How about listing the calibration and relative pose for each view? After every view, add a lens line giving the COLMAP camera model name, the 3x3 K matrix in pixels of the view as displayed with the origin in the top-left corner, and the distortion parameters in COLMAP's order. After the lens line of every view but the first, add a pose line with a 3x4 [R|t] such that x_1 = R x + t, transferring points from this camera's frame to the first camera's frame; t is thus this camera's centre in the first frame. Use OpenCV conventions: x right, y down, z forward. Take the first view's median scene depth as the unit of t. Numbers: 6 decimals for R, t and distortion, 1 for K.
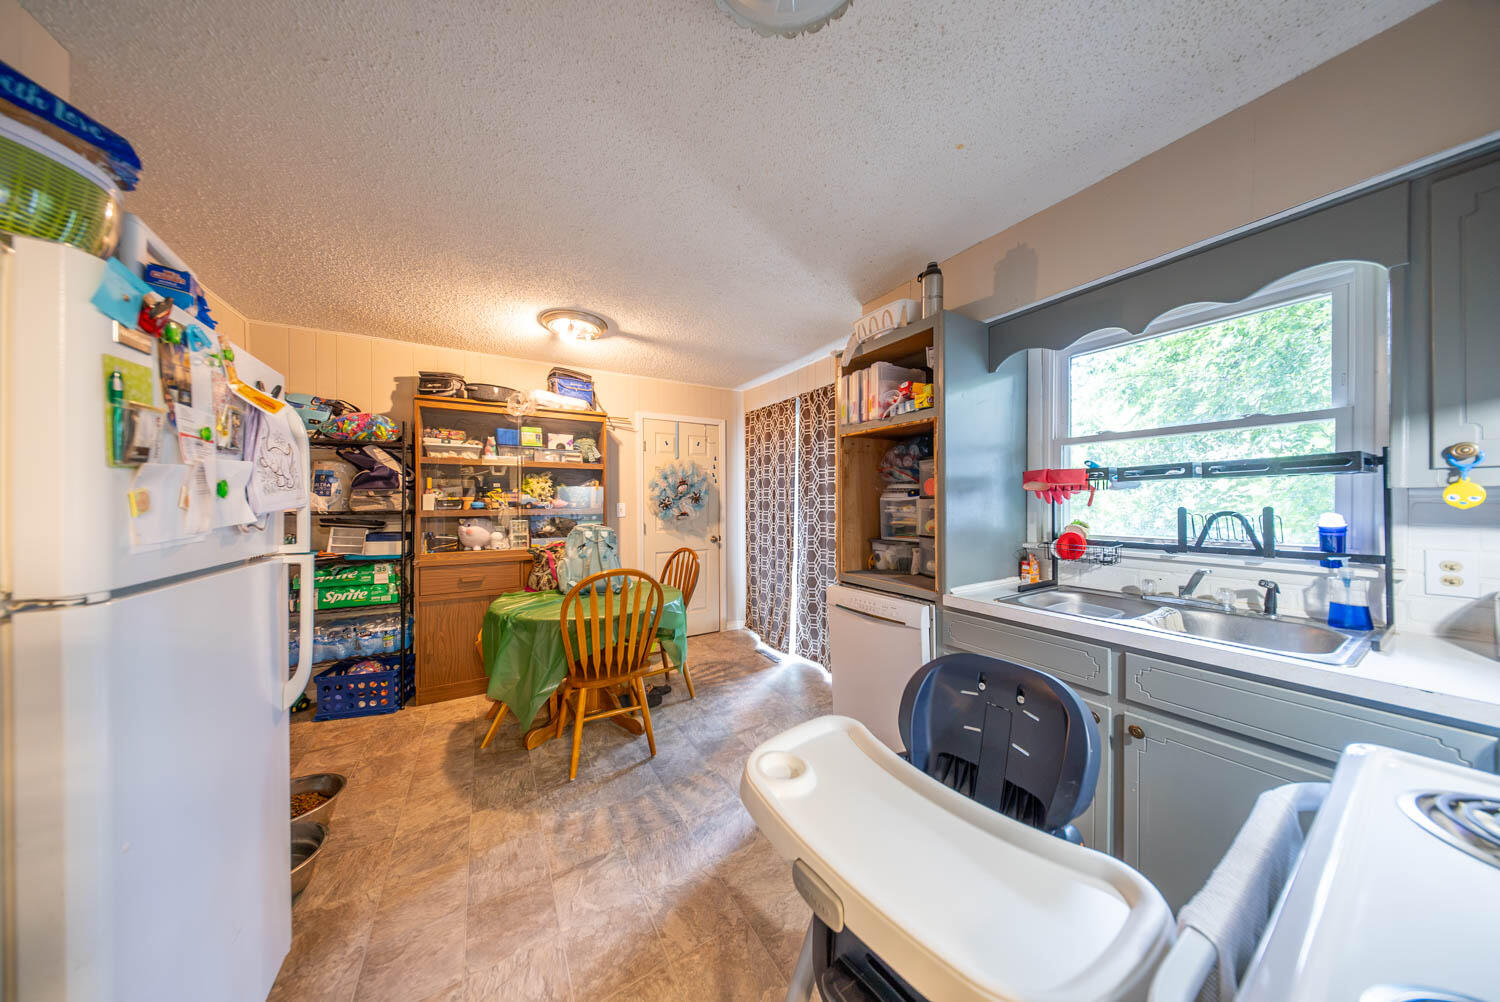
lens RADIAL K [[442.1, 0, 749.0], [0, 442.1, 499.0], [0, 0, 1]] dist [-0.001614, -0.000729]
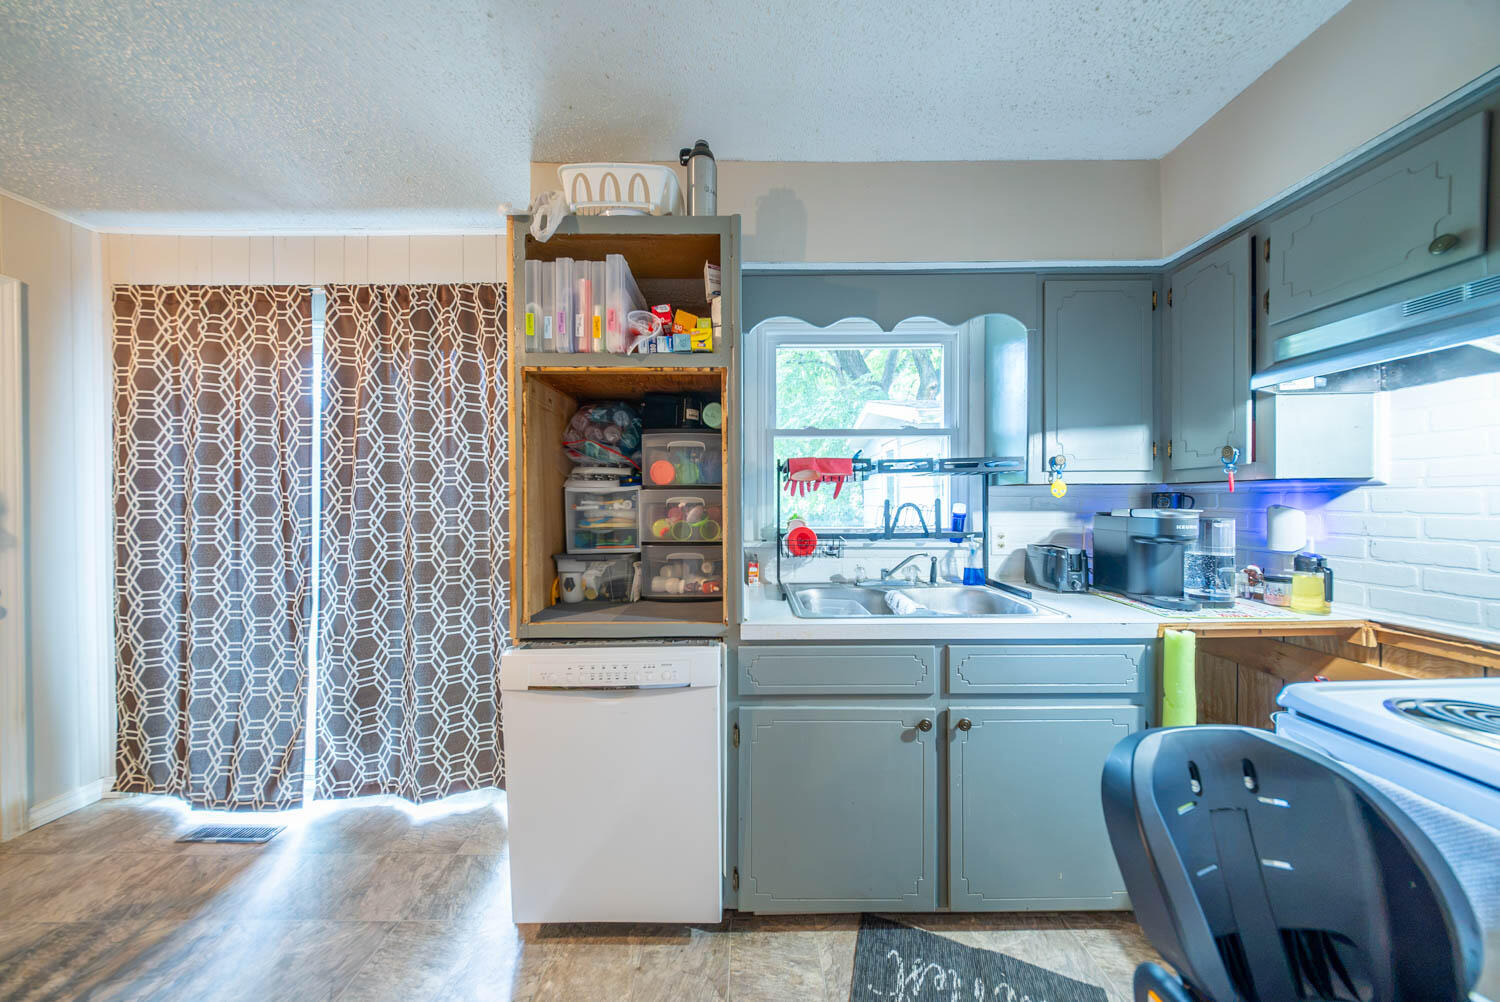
lens RADIAL K [[442.1, 0, 747.5], [0, 442.1, 502.1], [0, 0, 1]] dist [-0.001614, -0.000729]
pose [[0.505174, -0.000012, 0.863018, -0.114747], [-0.004485, 0.999986, 0.002639, 0.015754], [-0.863006, -0.005204, 0.505167, 0.479859]]
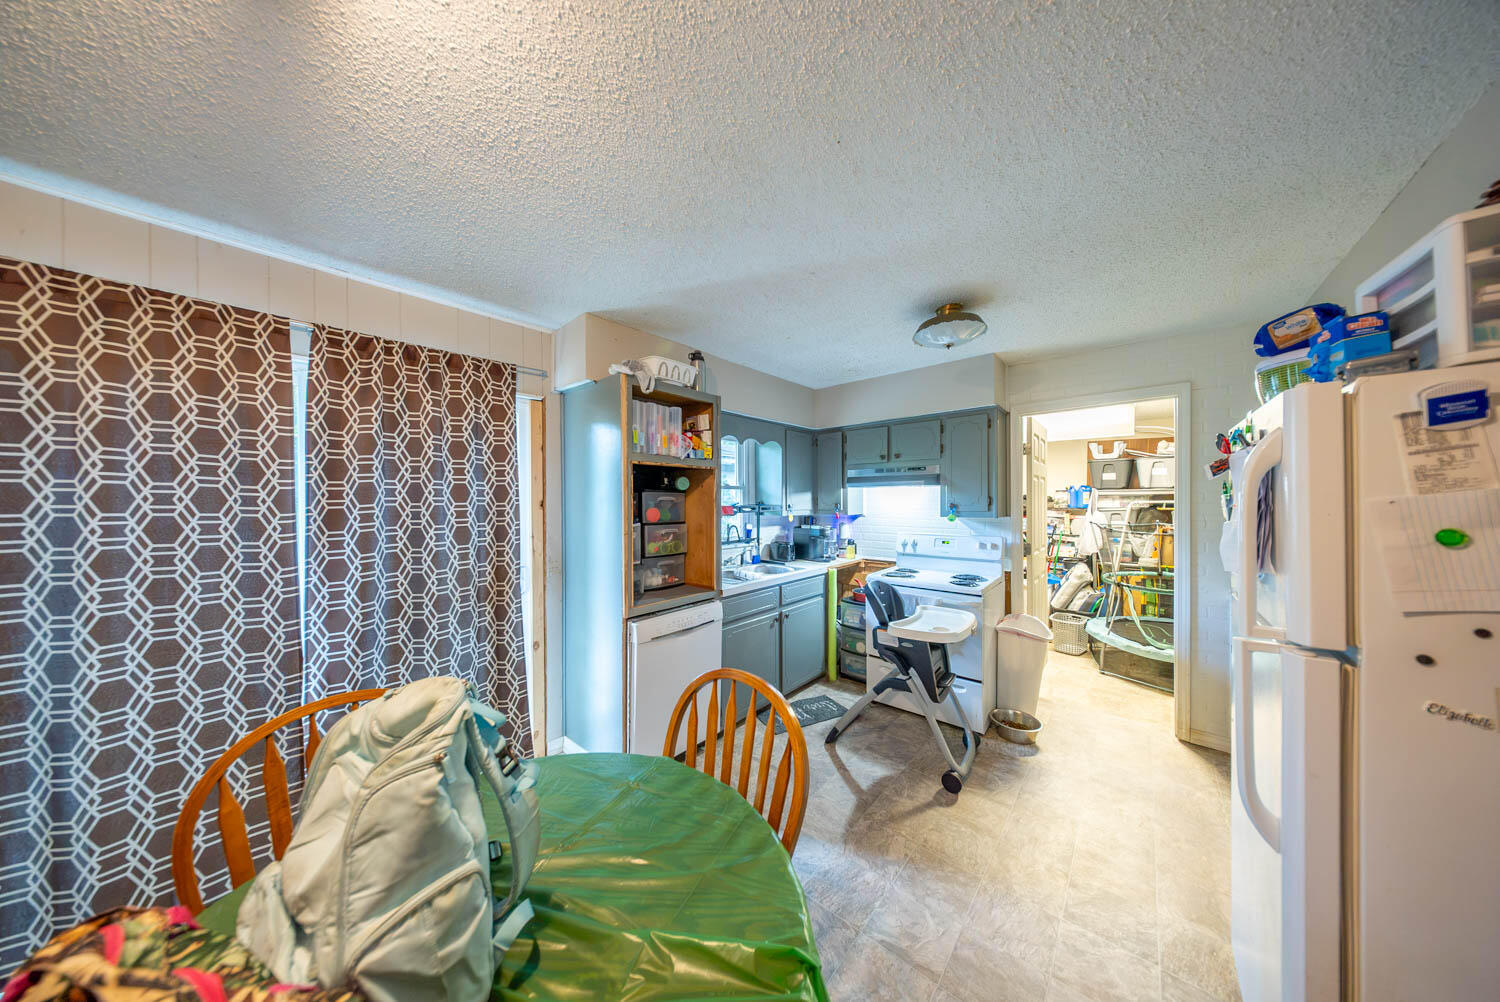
lens RADIAL K [[442.1, 0, 750.4], [0, 442.1, 503.0], [0, 0, 1]] dist [-0.001614, -0.000729]
pose [[-0.314758, 0.003283, 0.949166, -0.738975], [0.000982, 0.999995, -0.003133, -0.051148], [-0.949172, -0.000053, -0.314759, 1.029039]]
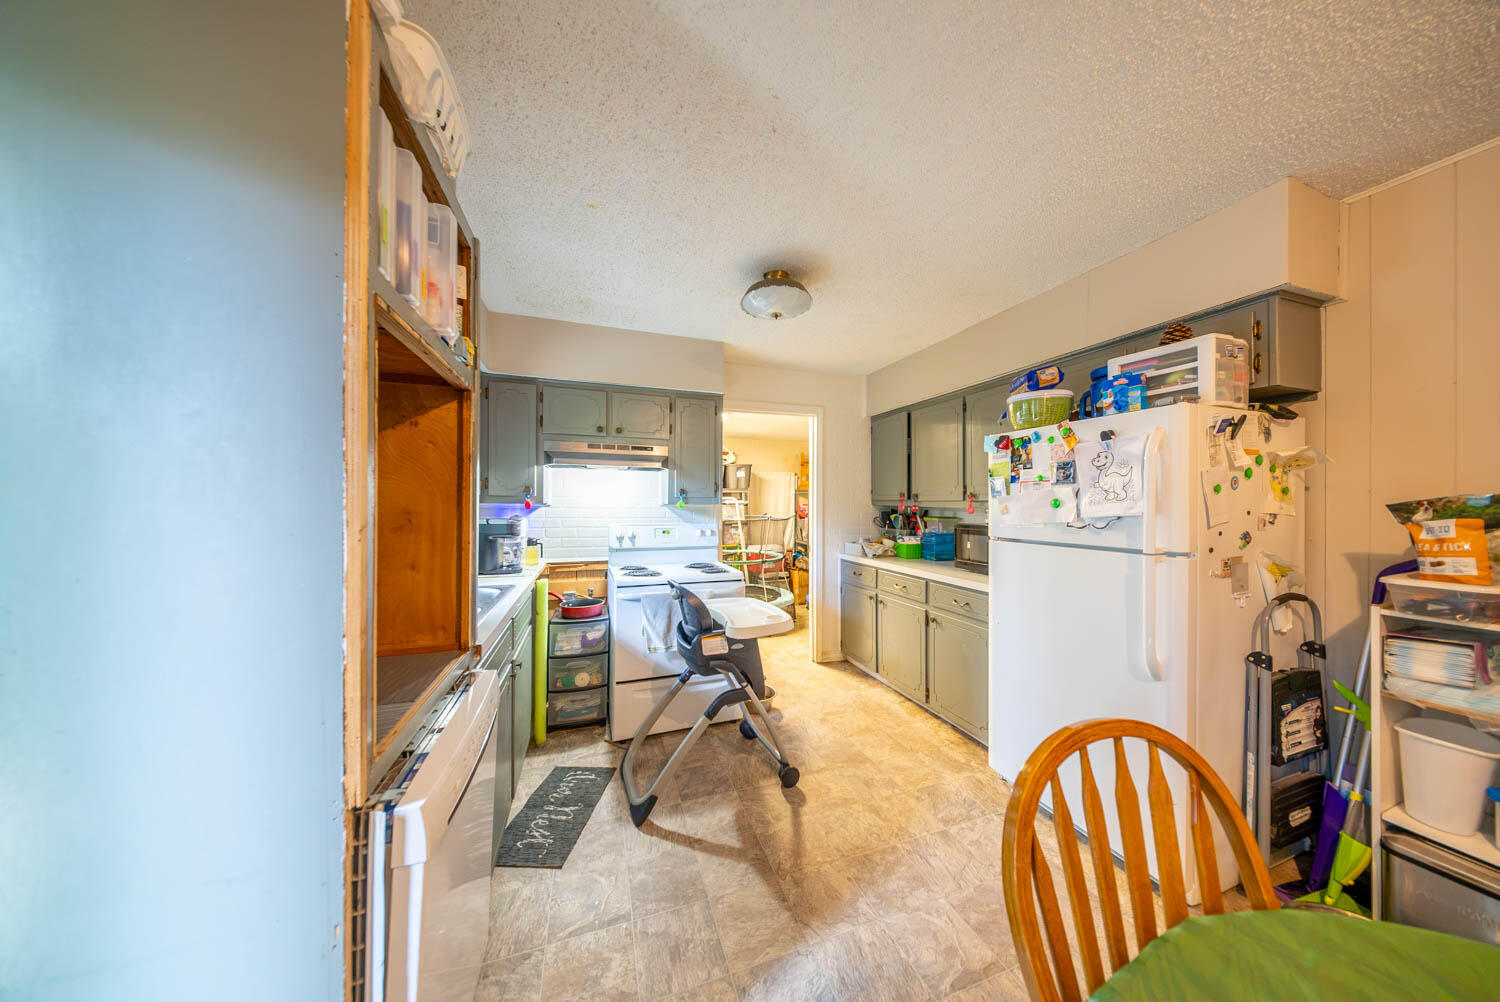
lens RADIAL K [[442.1, 0, 743.4], [0, 442.1, 502.9], [0, 0, 1]] dist [-0.001614, -0.000729]
pose [[-0.981408, 0.002572, 0.191916, -0.079593], [0.000511, 0.999942, -0.010787, -0.001861], [-0.191932, -0.010488, -0.981352, 1.216528]]
